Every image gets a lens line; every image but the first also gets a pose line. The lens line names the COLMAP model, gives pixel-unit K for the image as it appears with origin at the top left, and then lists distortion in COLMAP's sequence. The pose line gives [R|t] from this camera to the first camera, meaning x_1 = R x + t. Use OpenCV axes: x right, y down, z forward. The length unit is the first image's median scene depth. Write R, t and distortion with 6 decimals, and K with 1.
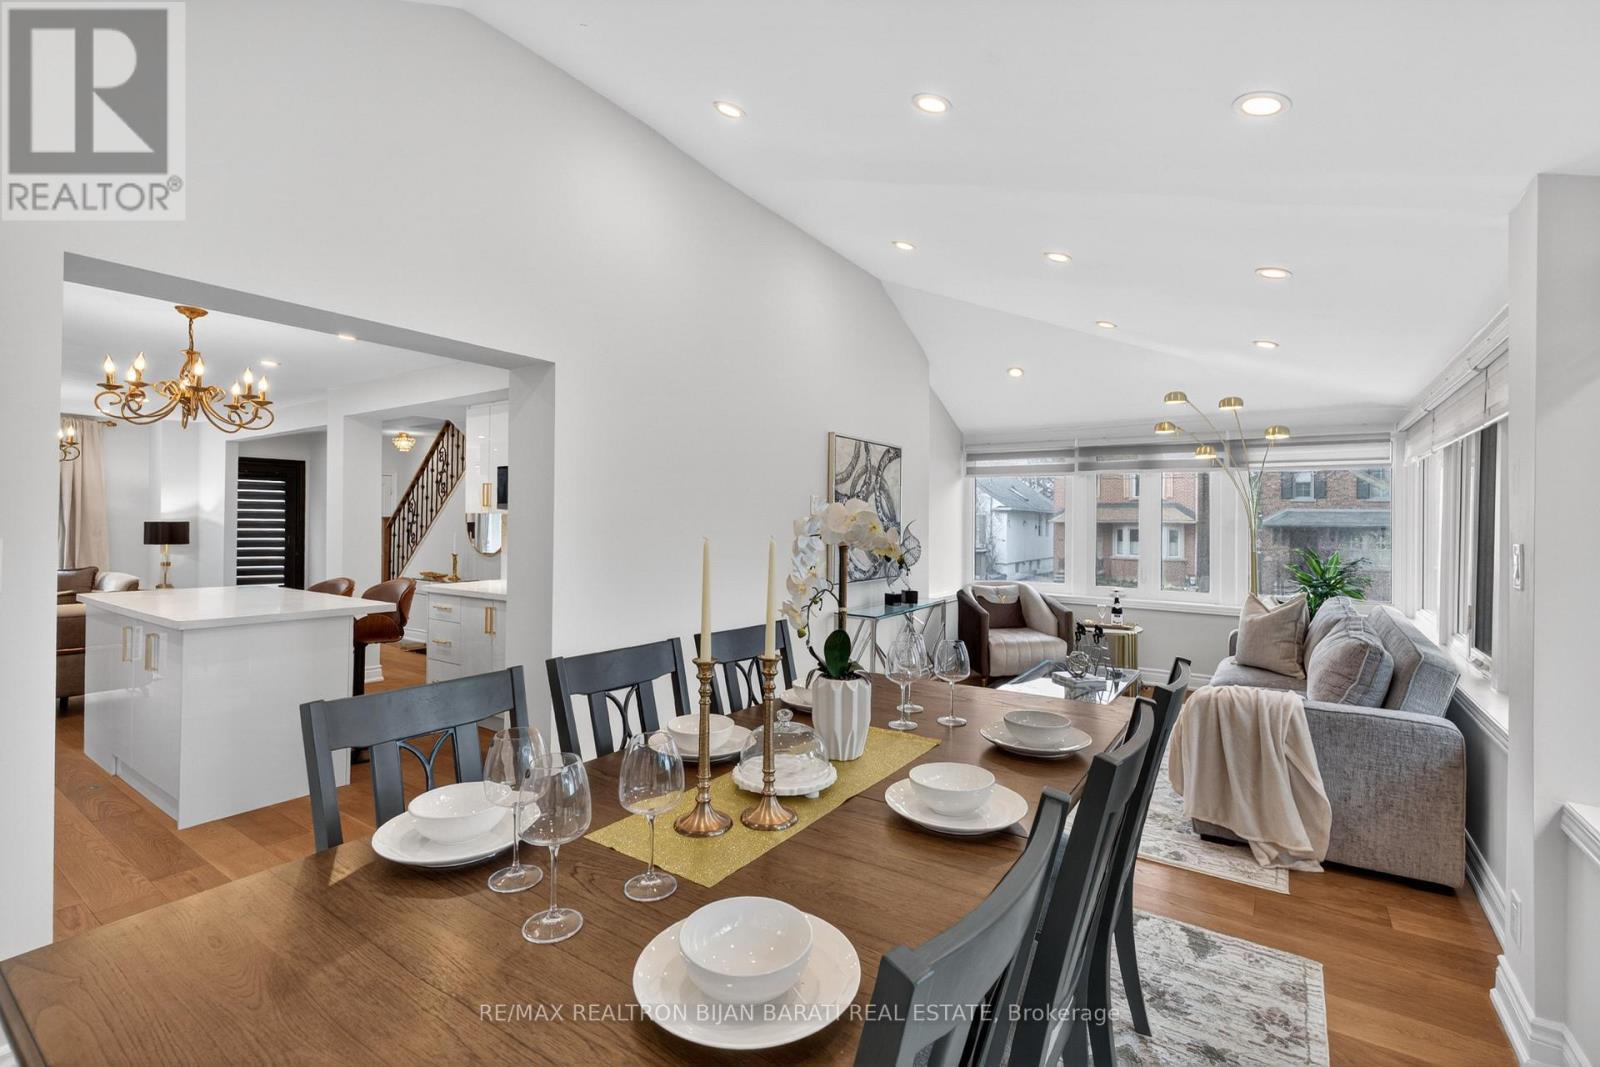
lens RADIAL K [[699.6, 0, 793.7], [0, 699.6, 519.2], [0, 0, 1]] dist [0.002252, 0.000086]
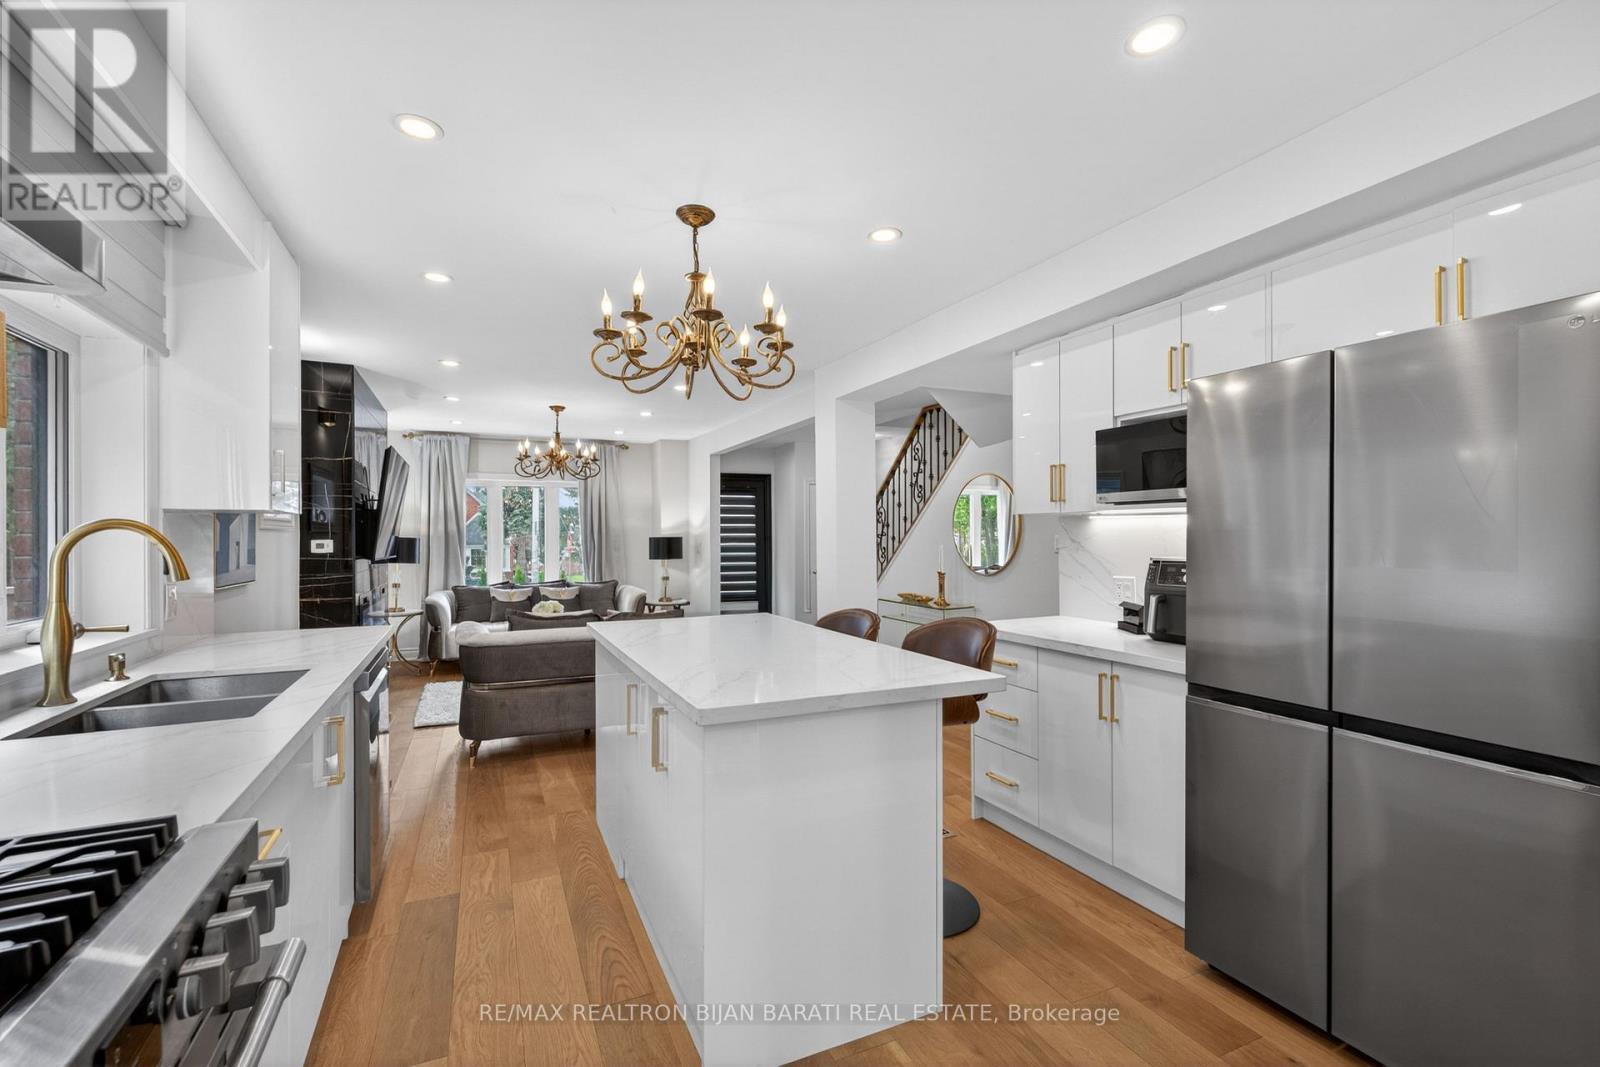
lens RADIAL K [[690.8, 0, 798.0], [0, 690.8, 533.4], [0, 0, 1]] dist [0.000675, -0.000834]
pose [[0.860422, -0.015936, -0.509334, -0.211795], [0.016132, 0.999862, -0.004033, 0.005421], [0.509327, -0.004747, 0.860560, 0.227316]]
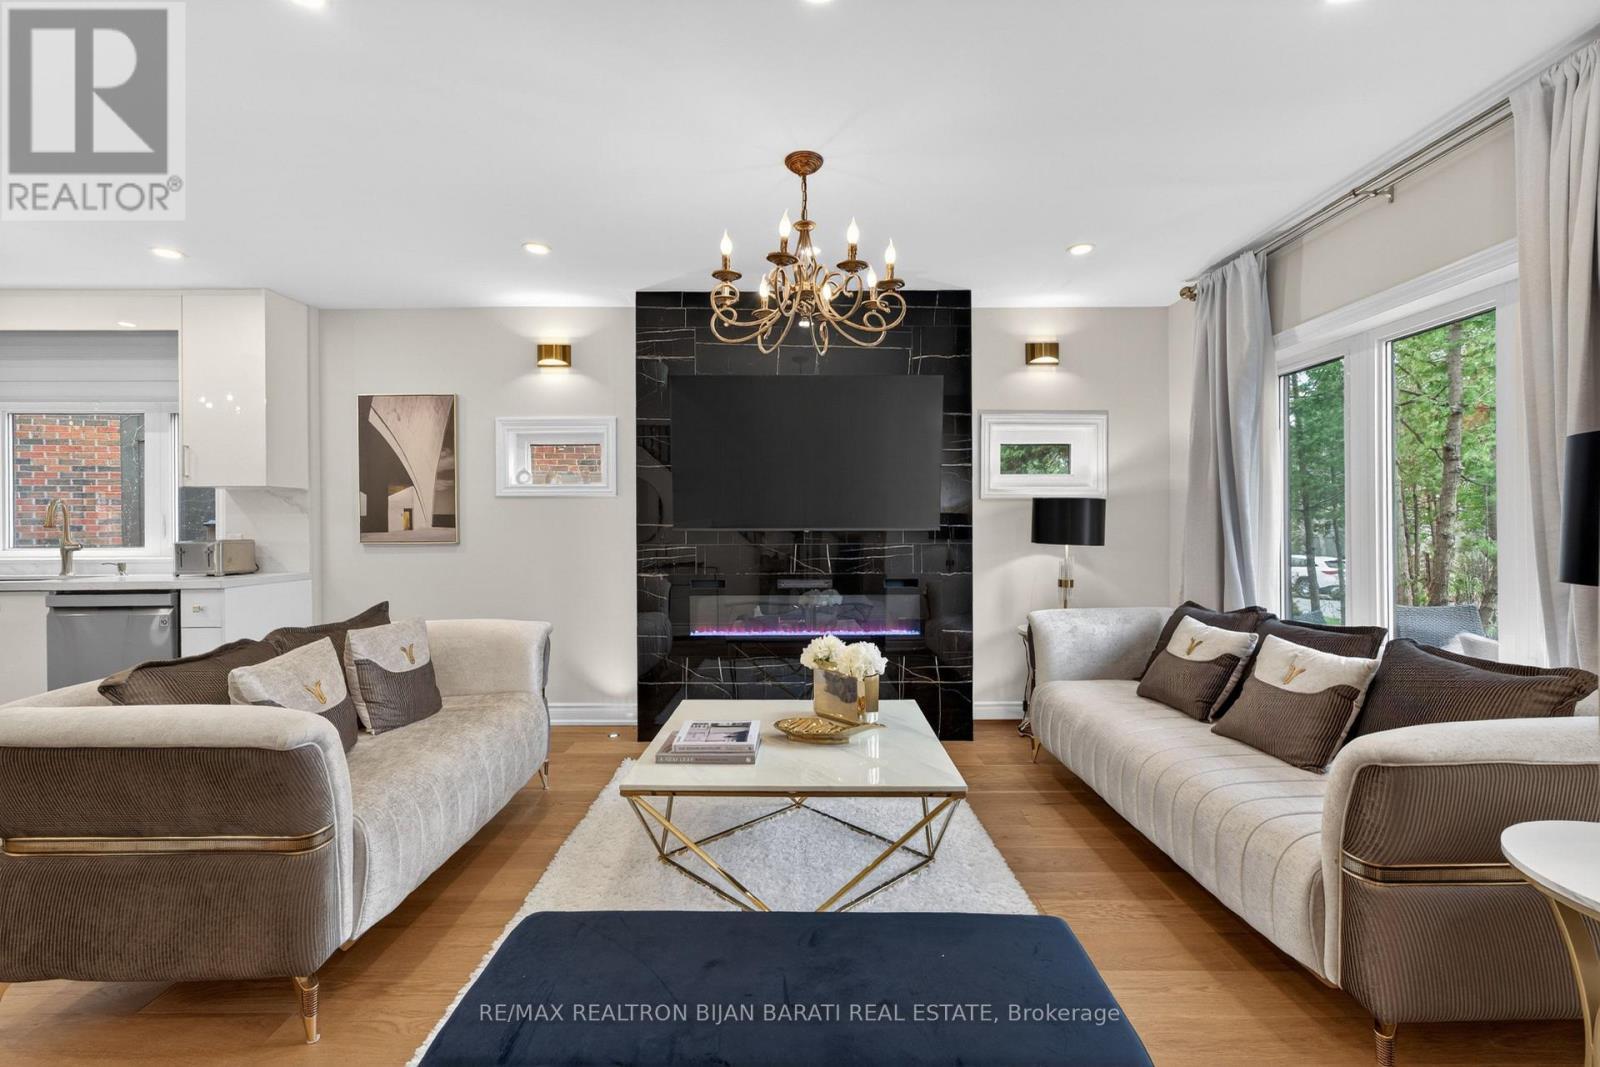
lens RADIAL K [[690.8, 0, 798.0], [0, 690.8, 533.4], [0, 0, 1]] dist [0.000675, -0.000834]
pose [[-0.822388, 0.002258, -0.568923, -0.661241], [0.003256, 0.999994, -0.000739, 0.023684], [0.568918, -0.002460, -0.822390, 1.015970]]
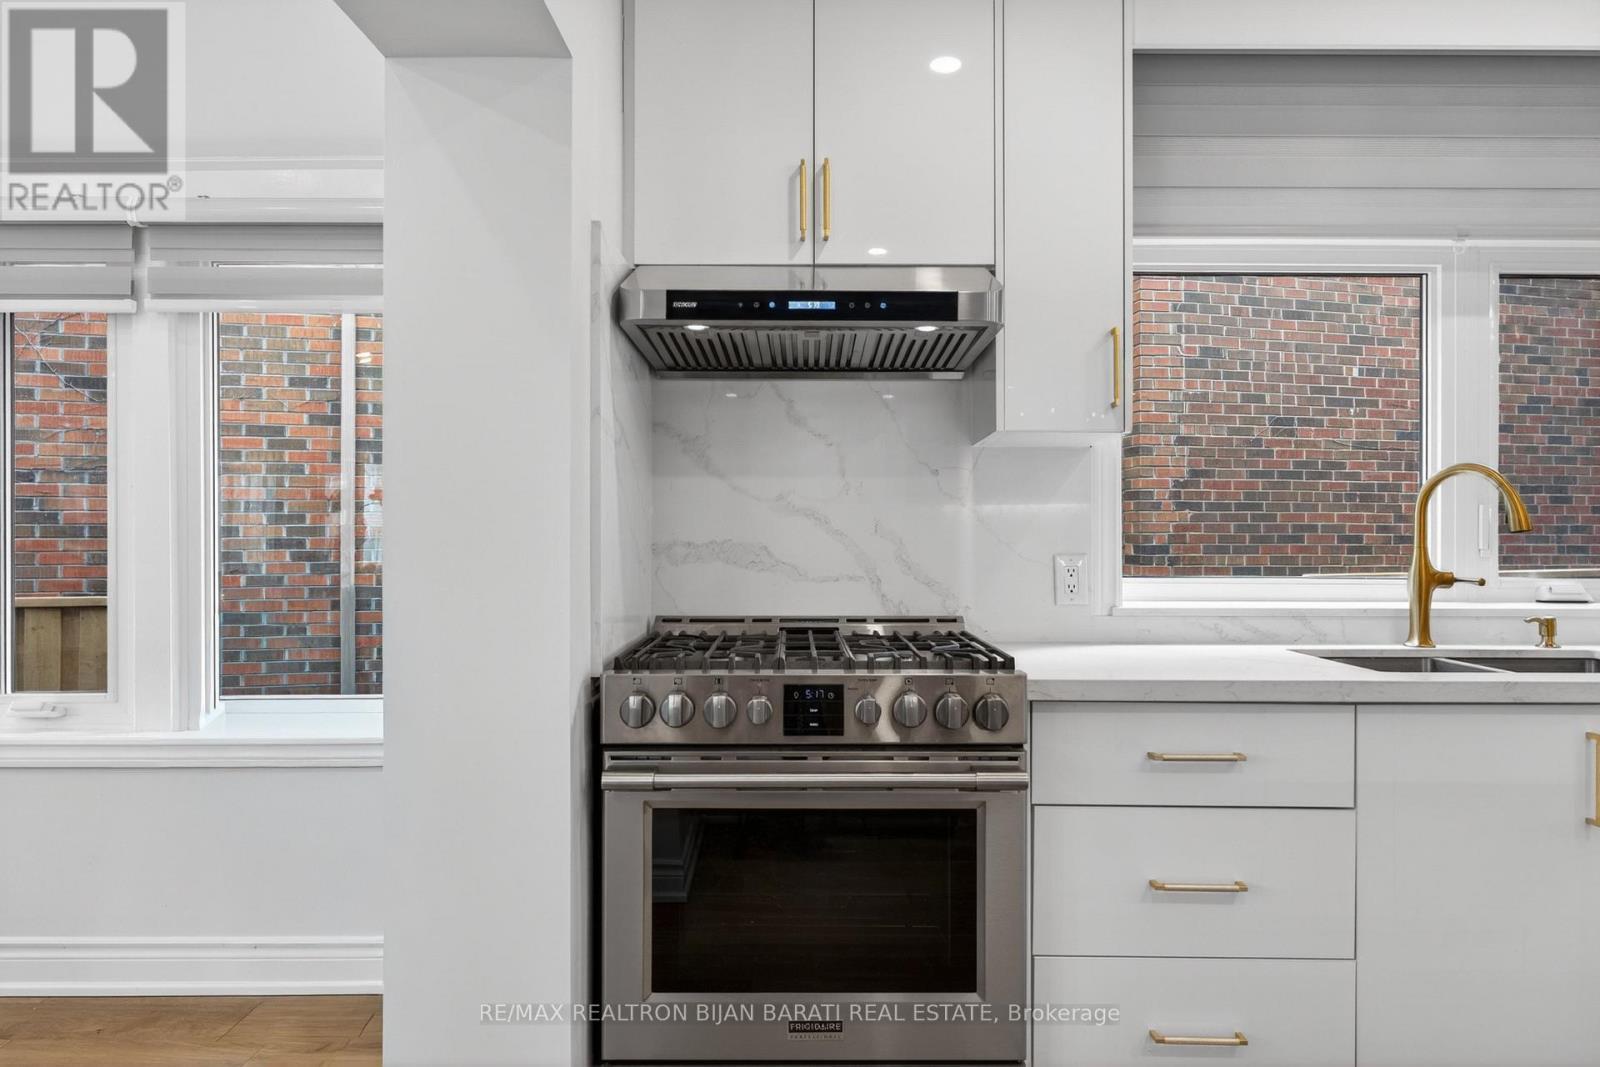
lens RADIAL K [[981.1, 0, 800.0], [0, 981.1, 533.5], [0, 0, 1]] dist [0.002833, 0.000257]
pose [[-0.828252, -0.010386, -0.560260, -0.181472], [-0.005427, 0.999930, -0.010513, 0.021756], [0.560330, -0.005667, -0.828250, 0.436941]]
